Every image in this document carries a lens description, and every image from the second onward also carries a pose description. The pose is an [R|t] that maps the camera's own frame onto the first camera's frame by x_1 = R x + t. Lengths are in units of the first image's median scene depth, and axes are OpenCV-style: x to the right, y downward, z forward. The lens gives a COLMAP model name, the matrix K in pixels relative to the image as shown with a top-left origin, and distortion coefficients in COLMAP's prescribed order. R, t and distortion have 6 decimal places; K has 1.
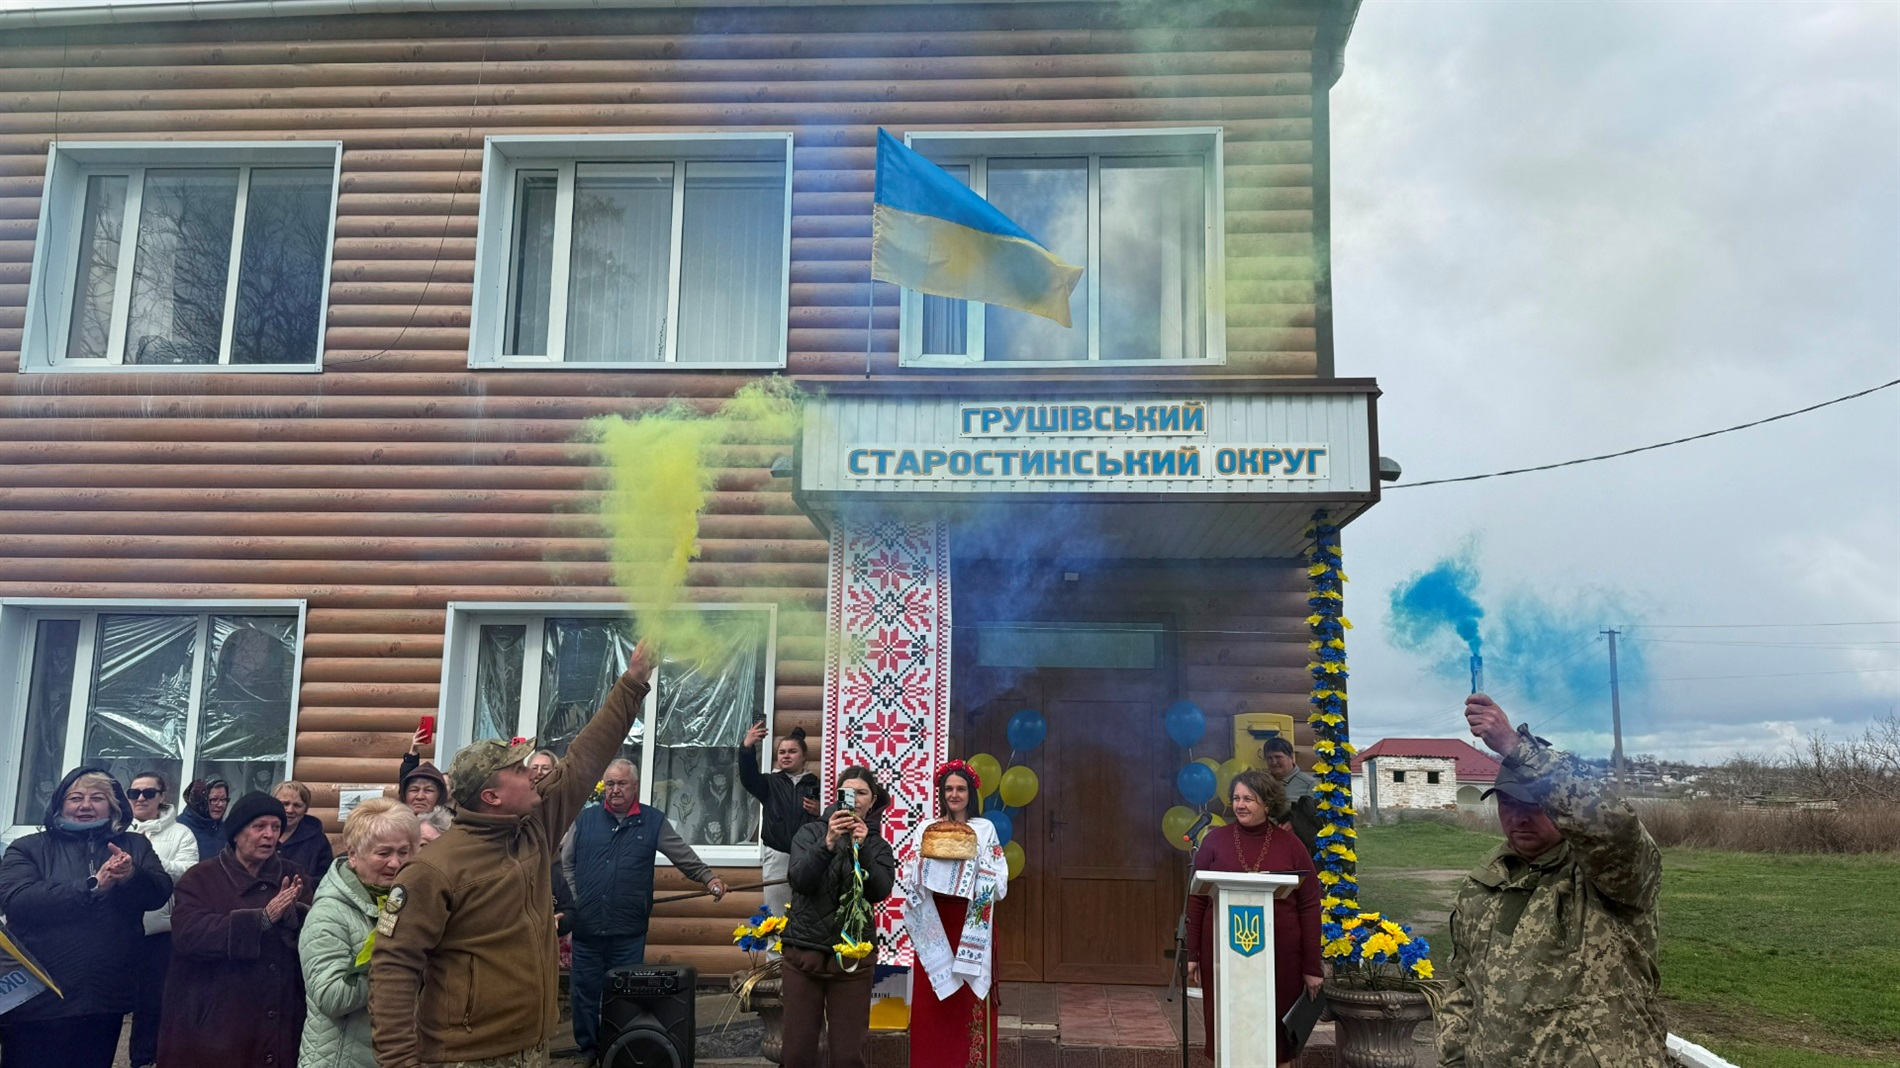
lens RADIAL K [[1379.4, 0, 935.8], [0, 1379.4, 524.3], [0, 0, 1]] dist [0.134937, -0.233798]
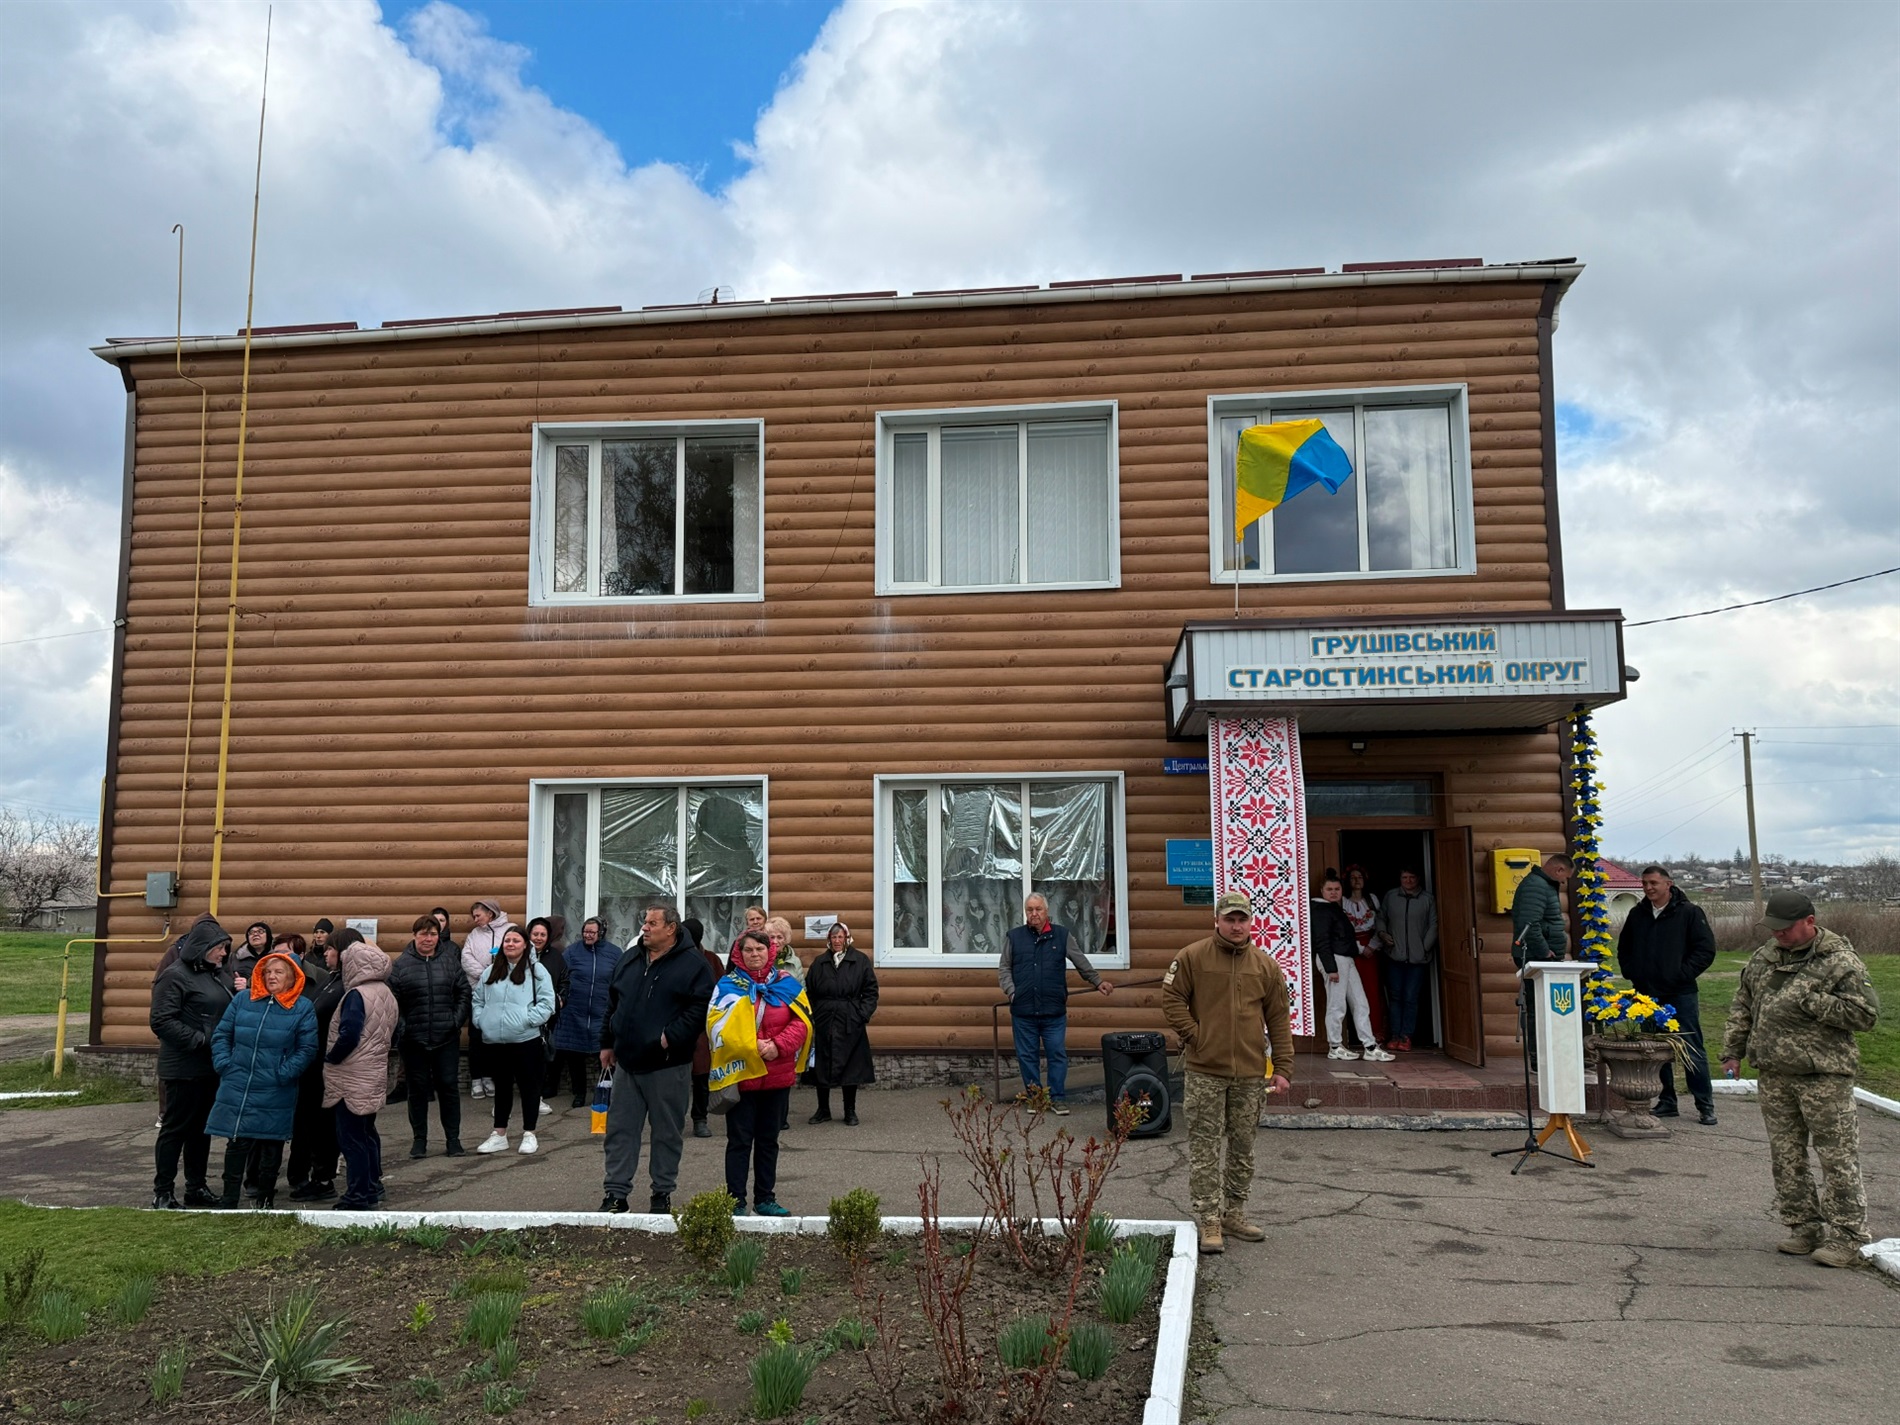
lens RADIAL K [[1487.3, 0, 914.0], [0, 1487.3, 715.7], [0, 0, 1]] dist [0.142597, -0.216067]
pose [[0.998565, -0.025944, -0.046845, -0.310868], [0.028729, 0.997797, 0.059798, -0.107340], [0.045190, -0.061058, 0.997111, -0.520274]]
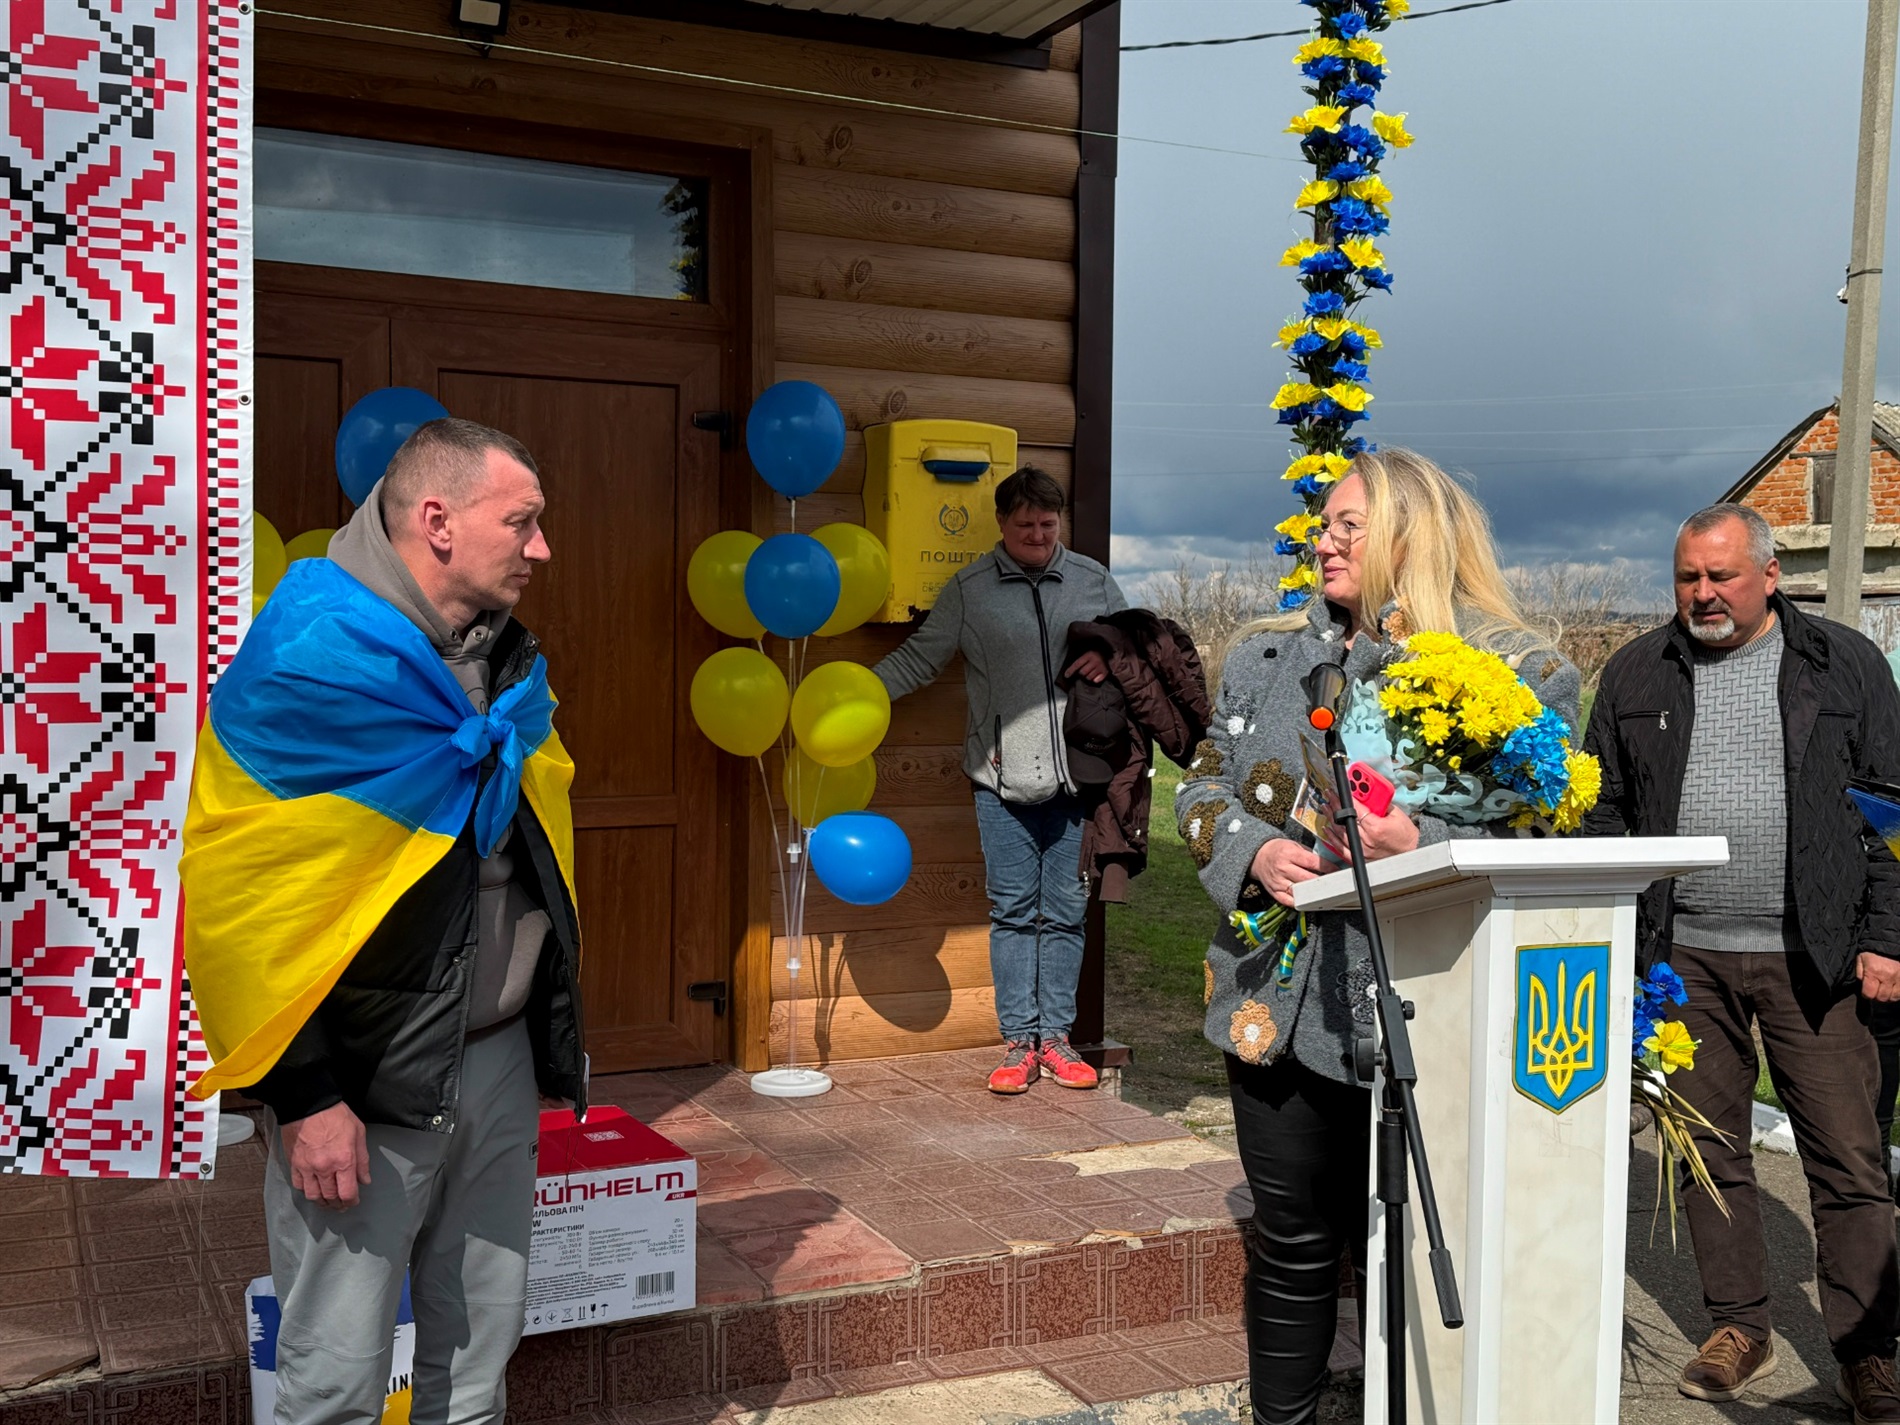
lens RADIAL K [[2104.8, 0, 978.3], [0, 2104.8, 744.0], [0, 0, 1]] dist [0.217555, -0.572582]
pose [[0.875184, -0.029977, 0.482861, -0.073967], [-0.082130, 0.974385, 0.209353, 0.116575], [-0.476769, -0.222879, 0.850304, 0.537826]]
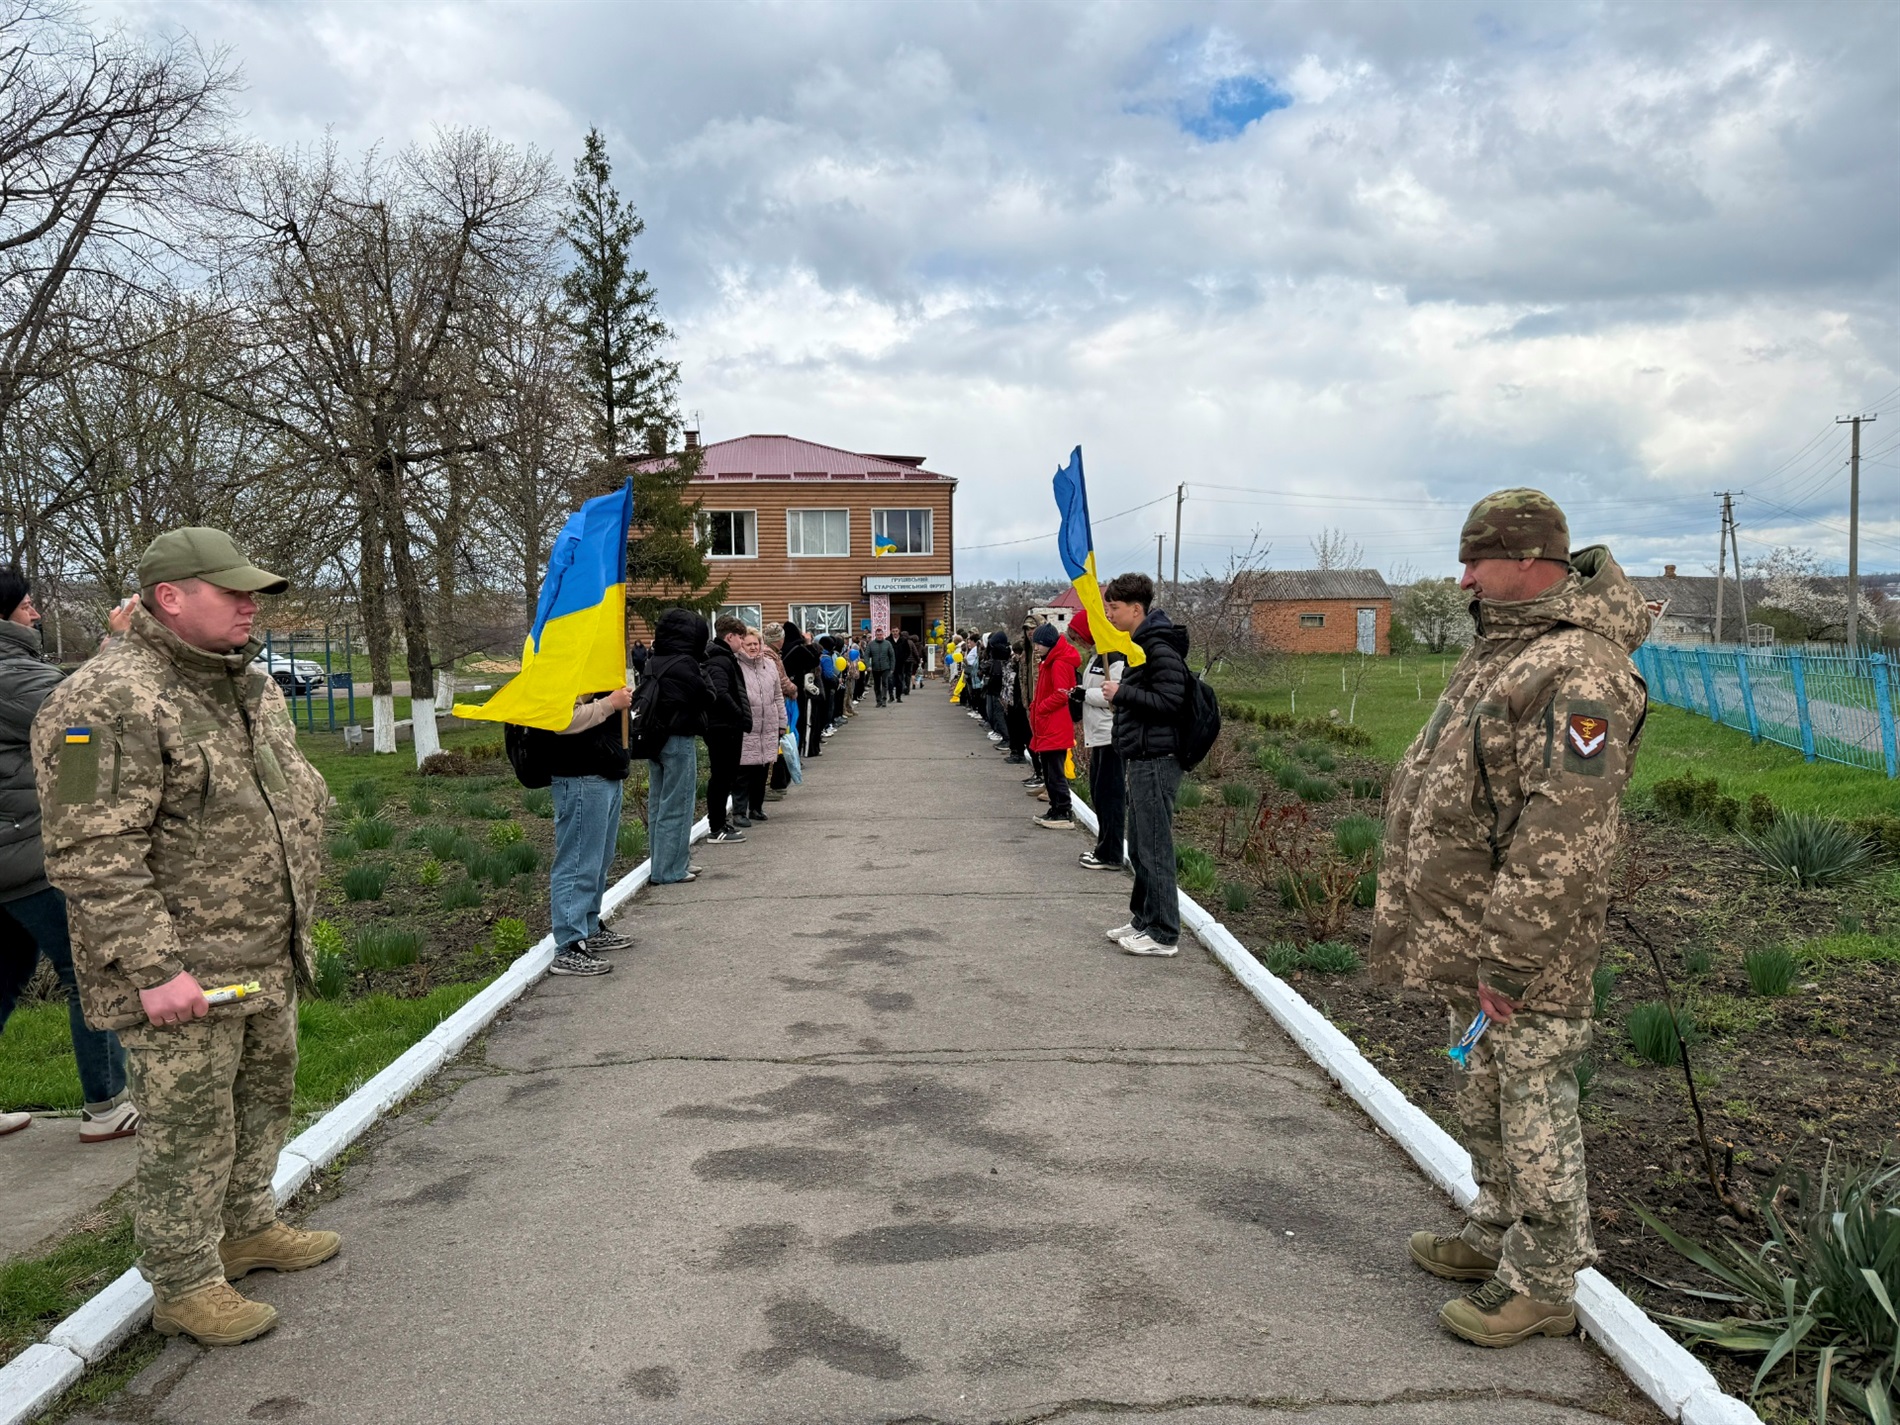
lens RADIAL K [[2104.8, 0, 978.3], [0, 2104.8, 744.0], [0, 0, 1]] dist [0.217555, -0.572582]
pose [[0.983304, -0.038973, 0.177747, -1.387734], [-0.004020, 0.971904, 0.235344, -1.680574], [-0.181925, -0.232129, 0.955521, -8.839434]]
